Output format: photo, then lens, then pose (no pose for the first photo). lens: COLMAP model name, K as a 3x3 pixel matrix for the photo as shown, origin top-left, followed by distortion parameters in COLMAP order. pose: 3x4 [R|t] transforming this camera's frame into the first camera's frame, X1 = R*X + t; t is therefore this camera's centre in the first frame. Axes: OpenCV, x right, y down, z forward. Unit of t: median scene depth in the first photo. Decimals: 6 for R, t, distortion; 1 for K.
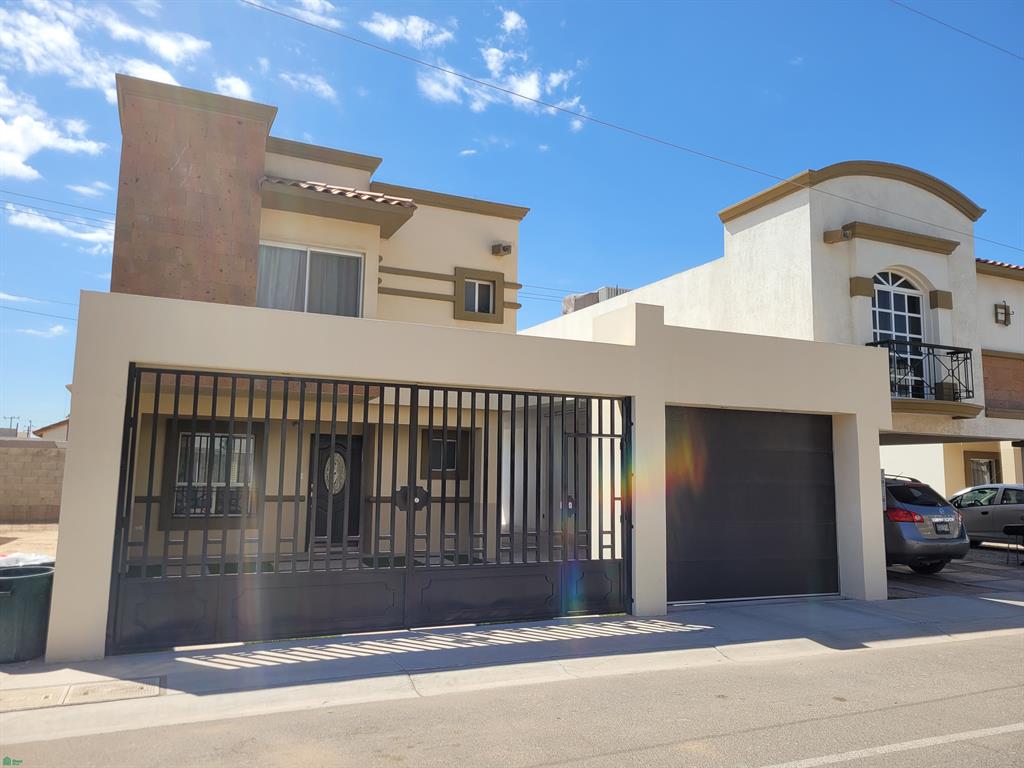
lens RADIAL K [[774.6, 0, 509.0], [0, 774.6, 390.7], [0, 0, 1]] dist [0.052423, -0.036971]
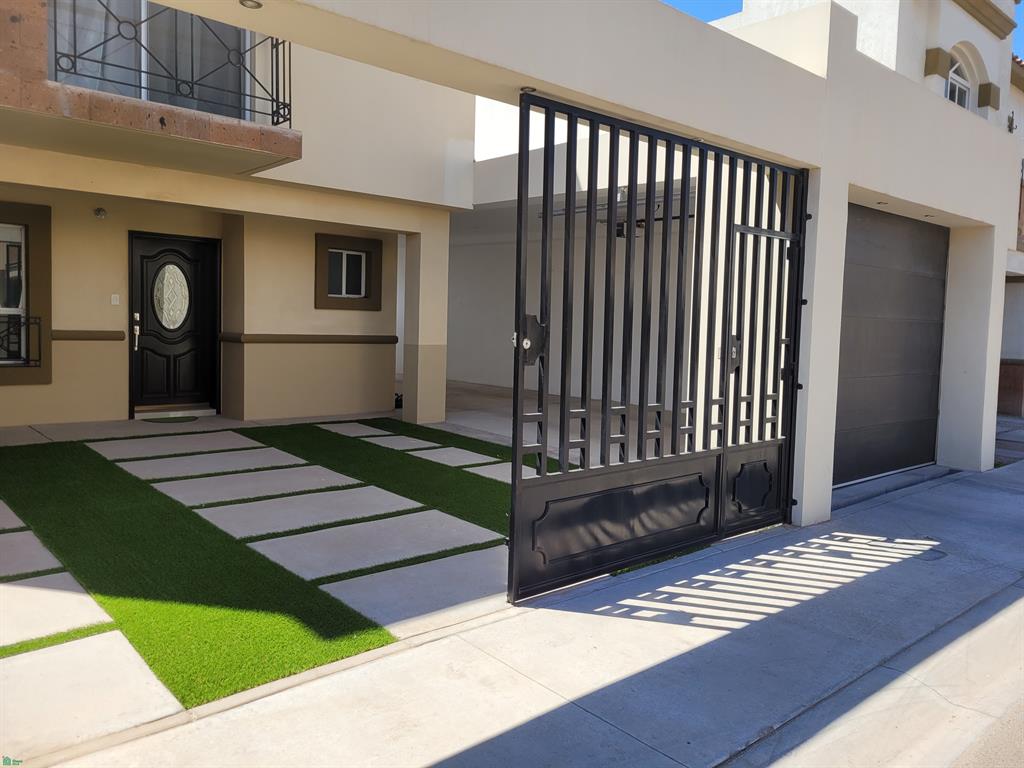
lens RADIAL K [[774.6, 0, 521.7], [0, 774.6, 375.3], [0, 0, 1]] dist [0.052423, -0.036971]
pose [[0.950440, -0.008027, 0.310805, -0.142637], [-0.049784, 0.982839, 0.177620, 0.040478], [-0.306897, -0.184291, 0.933730, 0.294663]]
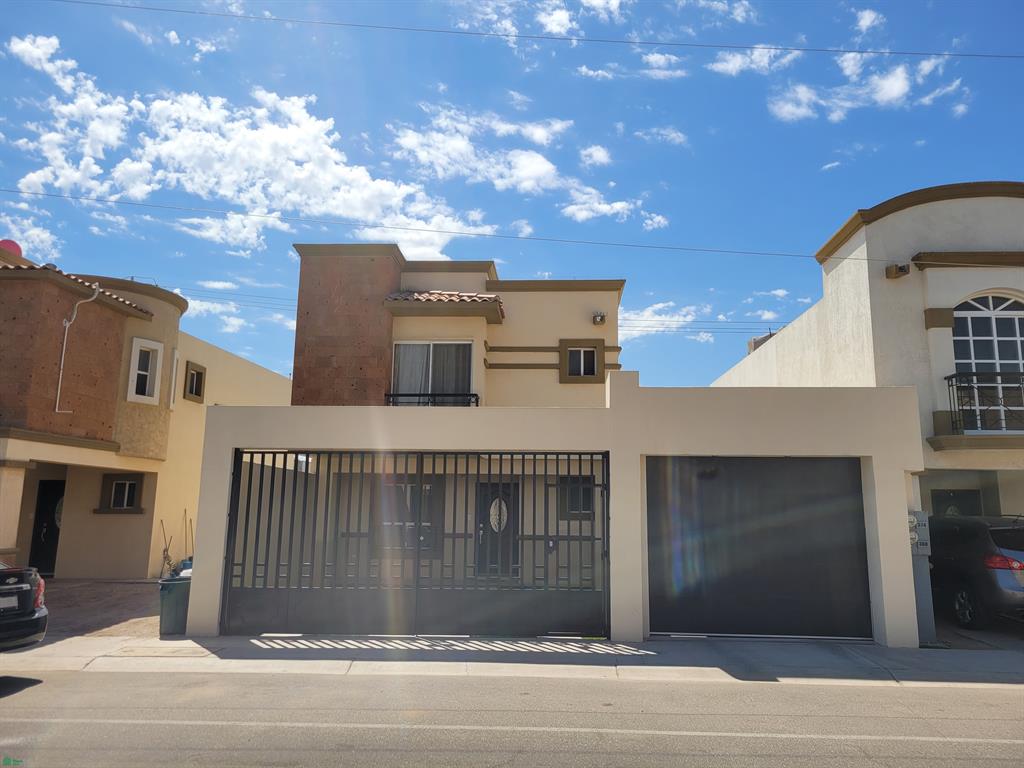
lens RADIAL K [[774.6, 0, 515.9], [0, 774.6, 380.2], [0, 0, 1]] dist [0.052423, -0.036971]
pose [[0.887825, -0.081616, -0.452886, 0.347761], [0.054624, 0.995880, -0.072386, -0.013117], [0.456928, 0.039528, 0.888625, -0.069506]]
